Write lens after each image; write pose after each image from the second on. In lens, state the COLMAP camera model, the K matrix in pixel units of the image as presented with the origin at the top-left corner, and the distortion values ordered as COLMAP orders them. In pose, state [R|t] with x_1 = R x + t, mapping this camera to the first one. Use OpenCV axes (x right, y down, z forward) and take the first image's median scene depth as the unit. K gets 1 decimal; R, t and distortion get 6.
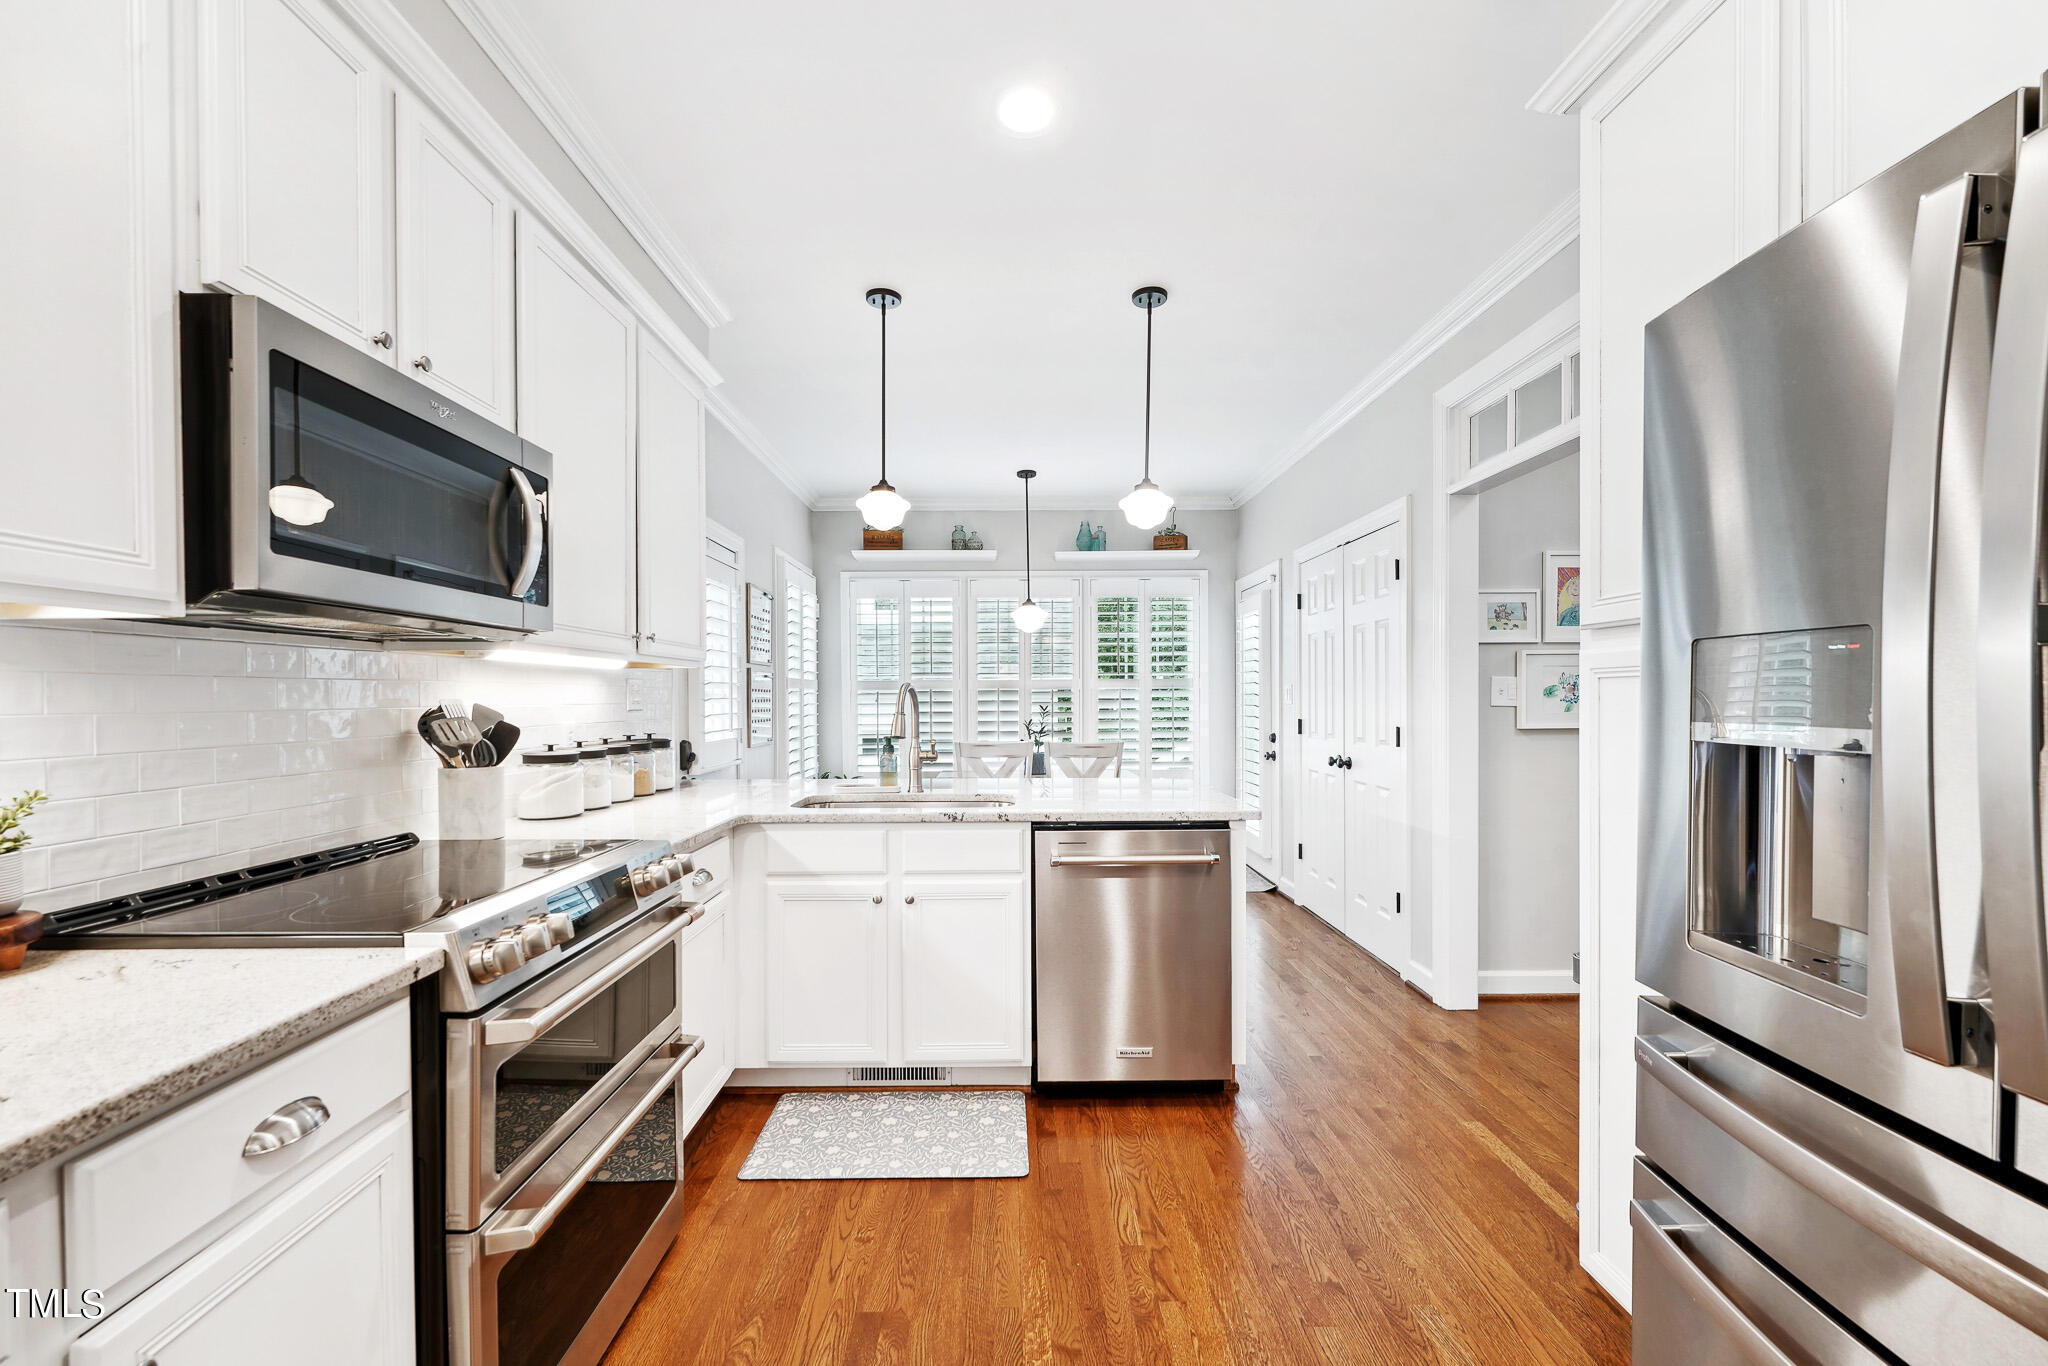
lens RADIAL K [[828.5, 0, 1015.8], [0, 828.5, 699.4], [0, 0, 1]] dist [-0.000029, 0.000134]
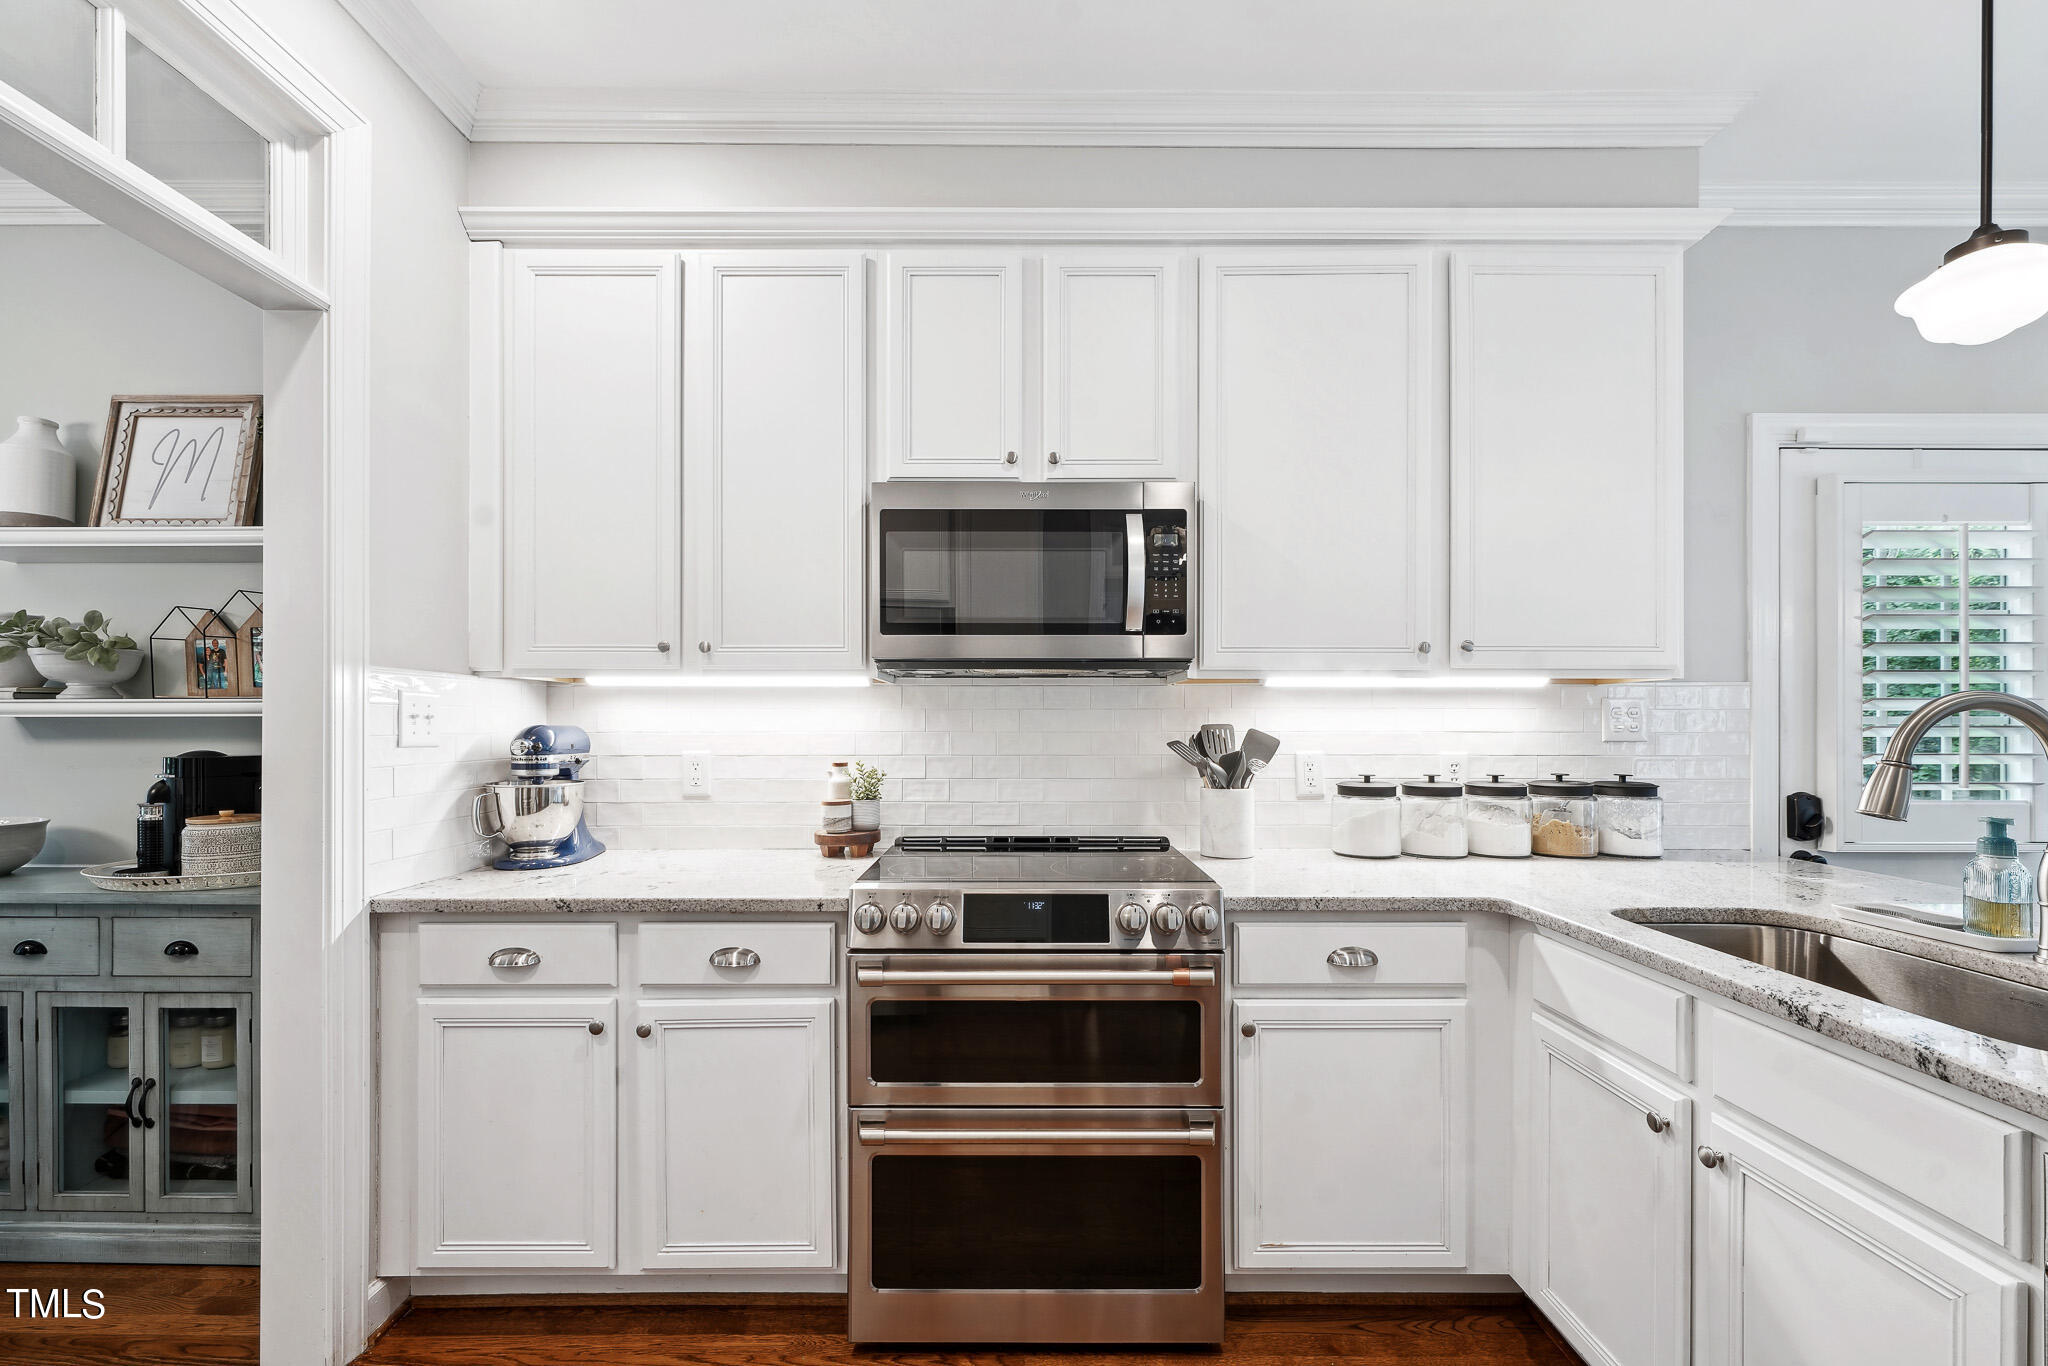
lens RADIAL K [[828.5, 0, 1021.3], [0, 828.5, 722.4], [0, 0, 1]] dist [-0.000029, 0.000134]
pose [[-0.012374, -0.000829, -0.999923, 0.161487], [-0.004453, 0.999990, -0.000774, -0.000470], [0.999914, 0.004443, -0.012378, 0.289675]]
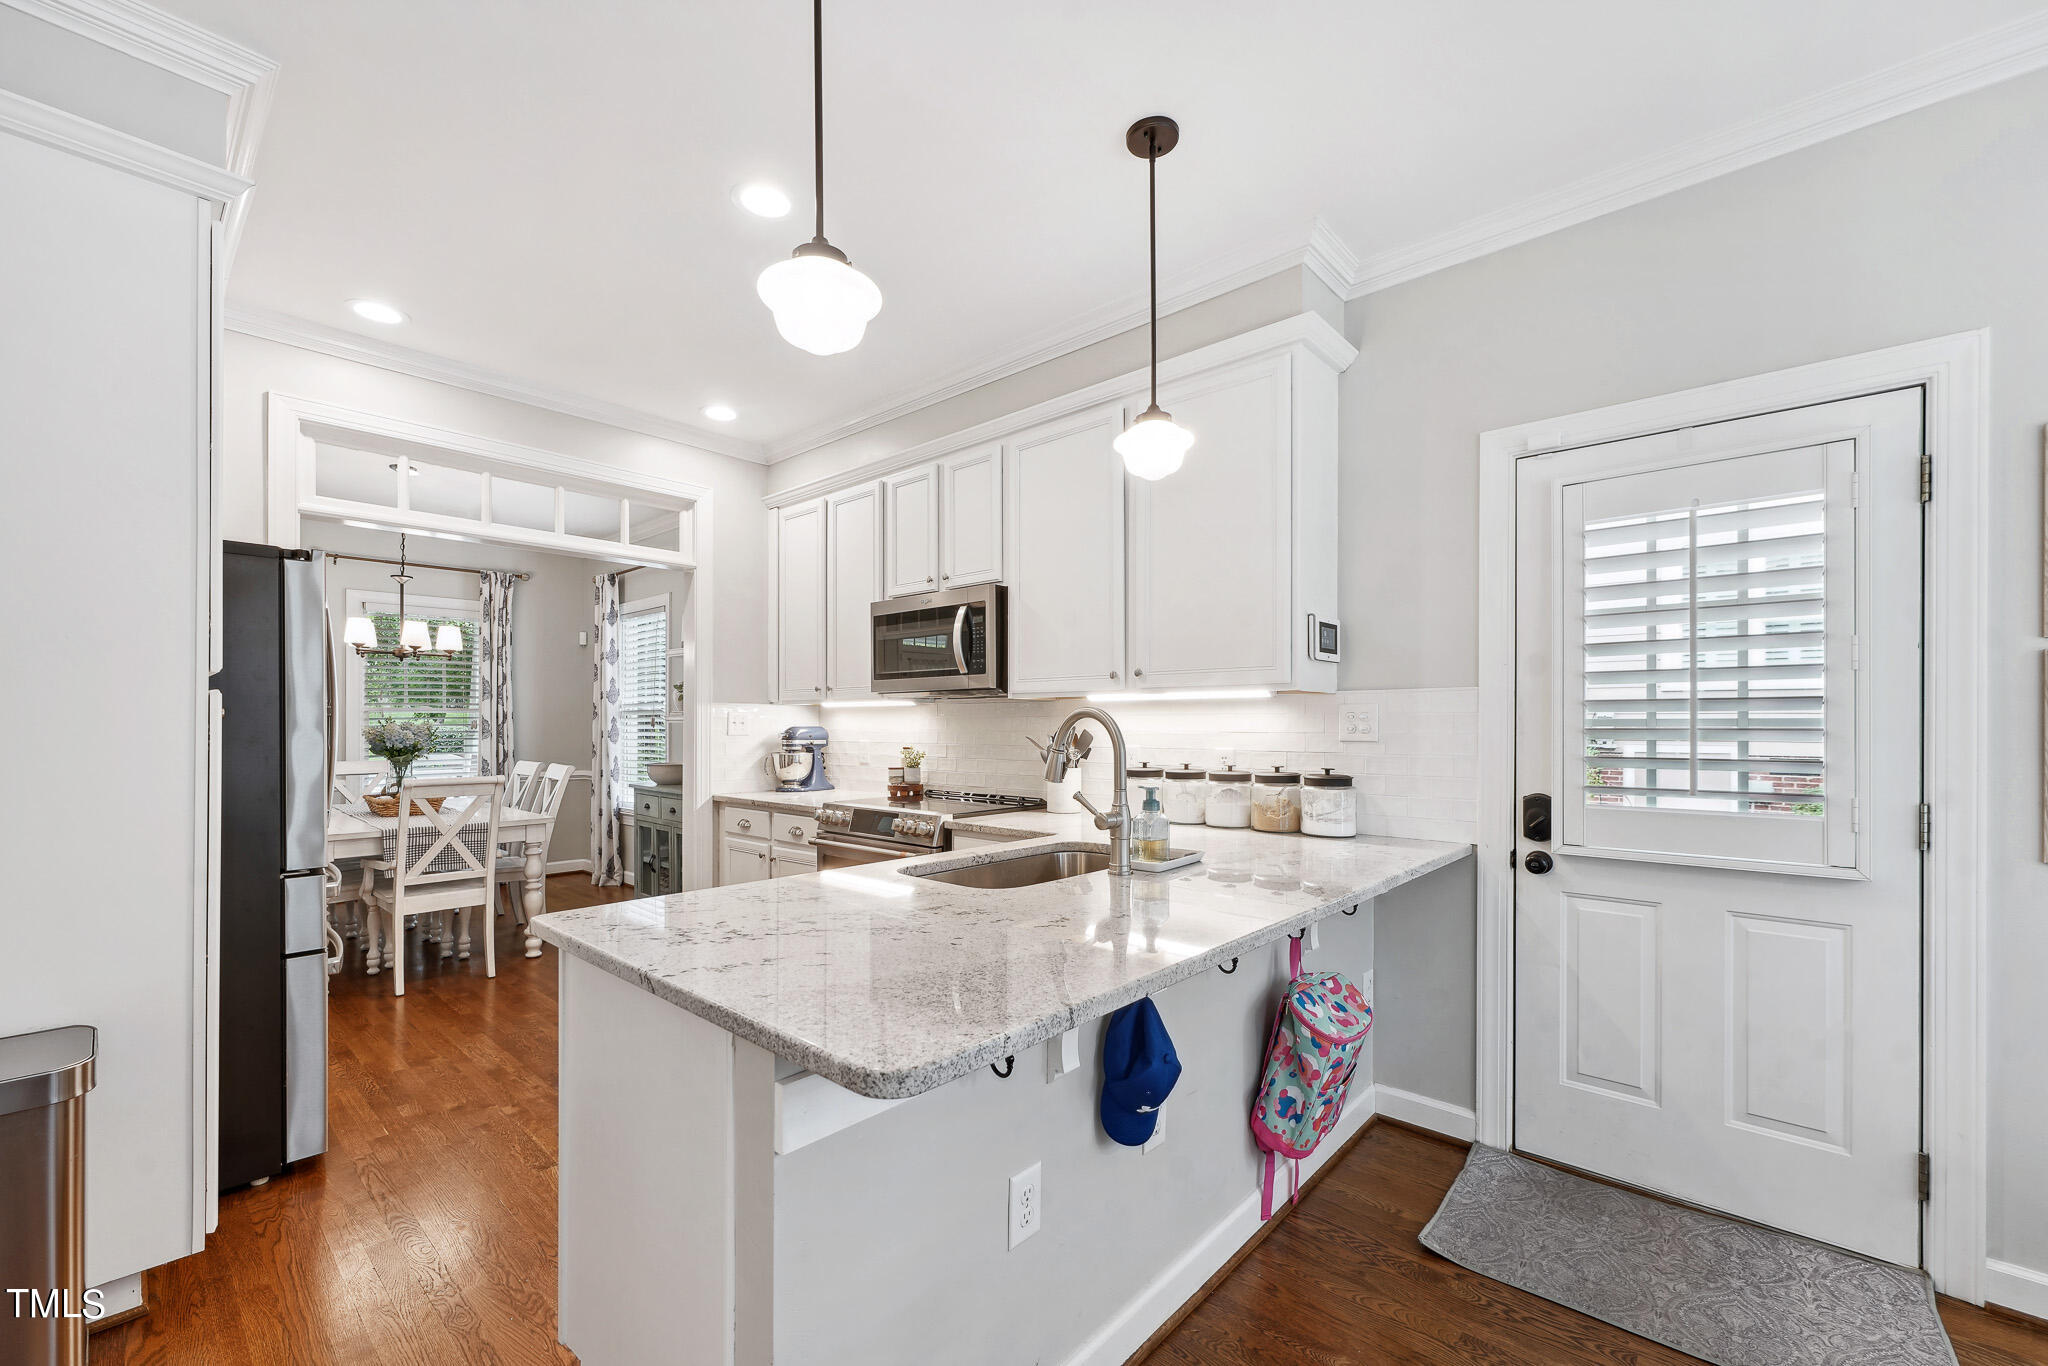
lens RADIAL K [[828.5, 0, 1033.2], [0, 828.5, 724.4], [0, 0, 1]] dist [-0.000029, 0.000134]
pose [[-0.671986, 0.001540, -0.740562, 0.231568], [-0.002343, 0.999988, 0.004205, -0.004323], [0.740560, 0.004561, -0.671975, 0.797625]]
